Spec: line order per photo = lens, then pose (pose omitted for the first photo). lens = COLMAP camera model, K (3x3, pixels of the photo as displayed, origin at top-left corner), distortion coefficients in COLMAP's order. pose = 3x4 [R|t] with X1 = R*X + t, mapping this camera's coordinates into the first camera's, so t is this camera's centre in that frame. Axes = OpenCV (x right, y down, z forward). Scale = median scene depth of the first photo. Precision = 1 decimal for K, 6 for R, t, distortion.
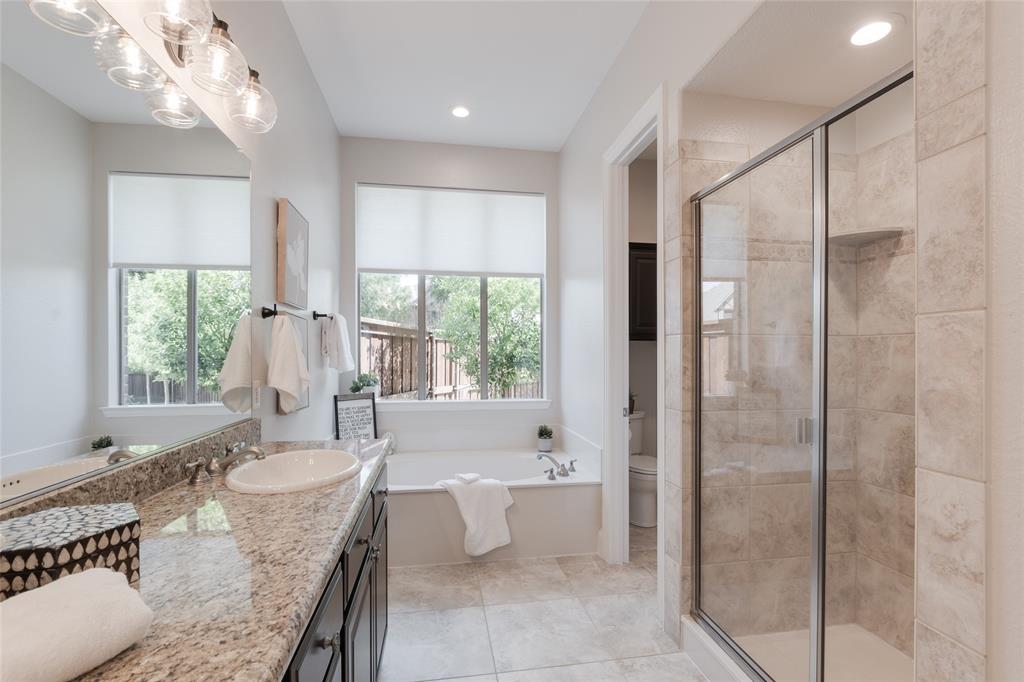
lens RADIAL K [[460.6, 0, 514.3], [0, 460.6, 350.7], [0, 0, 1]] dist [-0.019015, 0.000203]
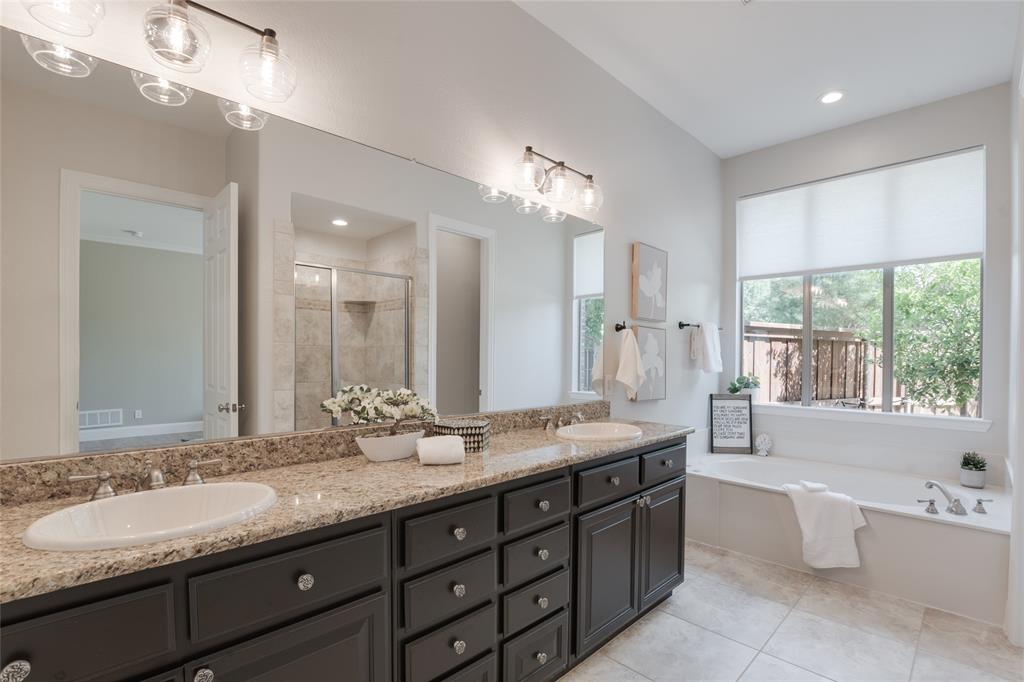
lens RADIAL K [[460.6, 0, 514.3], [0, 460.6, 350.7], [0, 0, 1]] dist [-0.019015, 0.000203]
pose [[0.584264, -0.006692, -0.811536, 0.275111], [-0.000408, 0.999963, -0.008540, 0.000426], [0.811563, 0.005321, 0.584240, -0.060242]]
